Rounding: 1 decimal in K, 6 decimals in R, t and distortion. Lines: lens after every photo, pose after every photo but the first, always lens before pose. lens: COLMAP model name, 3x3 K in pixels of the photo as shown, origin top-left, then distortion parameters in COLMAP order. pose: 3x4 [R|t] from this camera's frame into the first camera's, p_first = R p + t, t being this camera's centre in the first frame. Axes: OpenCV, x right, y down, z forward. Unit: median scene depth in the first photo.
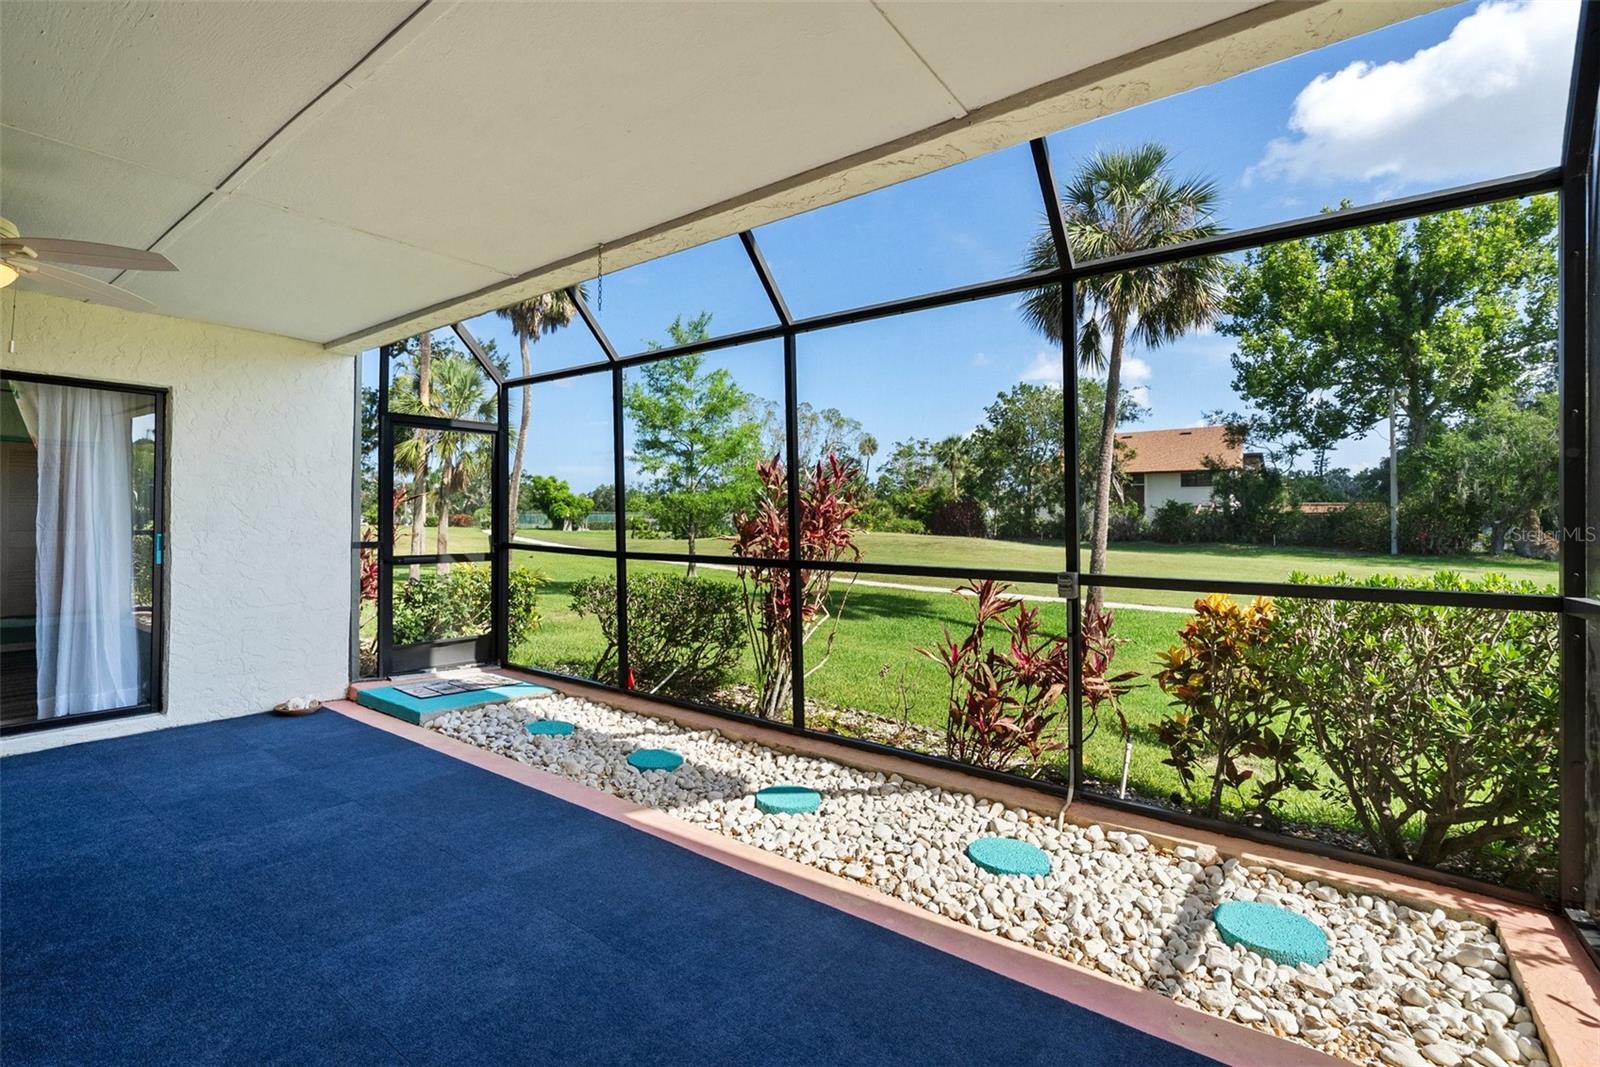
lens RADIAL K [[725.7, 0, 793.3], [0, 725.7, 517.7], [0, 0, 1]] dist [-0.008106, 0.000446]
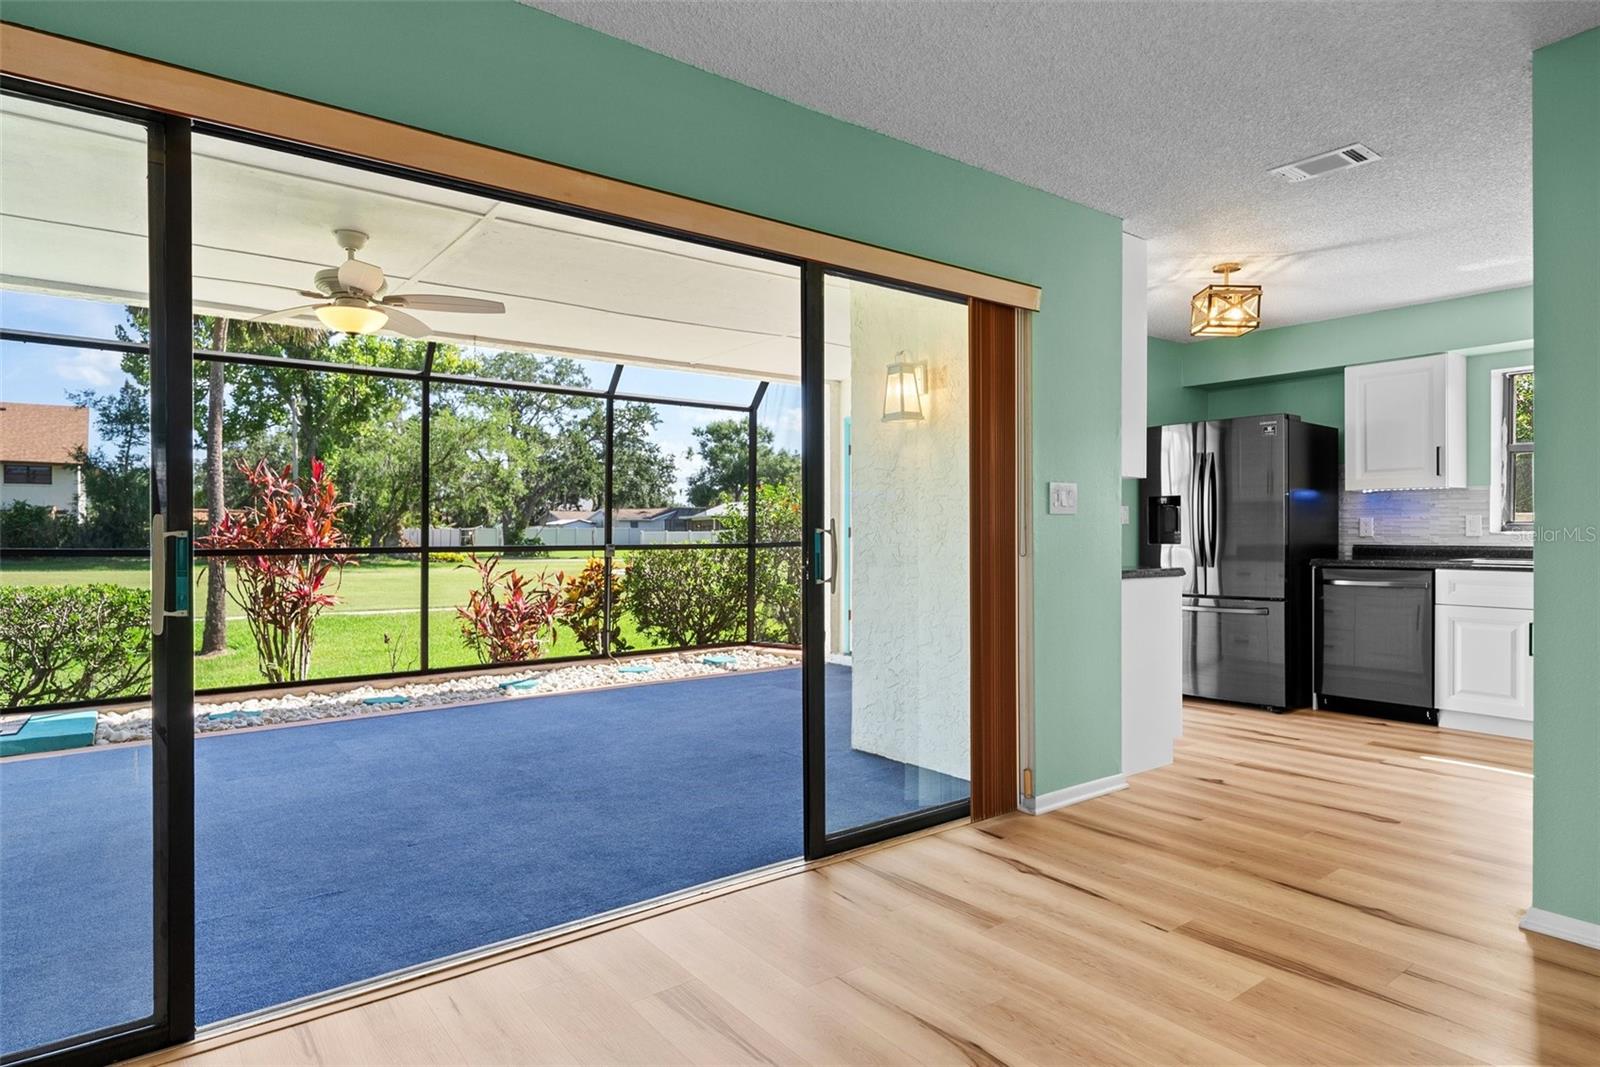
lens RADIAL K [[883.4, 0, 799.1], [0, 883.4, 534.1], [0, 0, 1]] dist [0.001859, 0.000122]
pose [[0.268837, -0.008099, 0.963152, -0.170854], [0.000612, 0.999966, 0.008237, 0.002688], [-0.963185, -0.001625, 0.268833, -0.015882]]
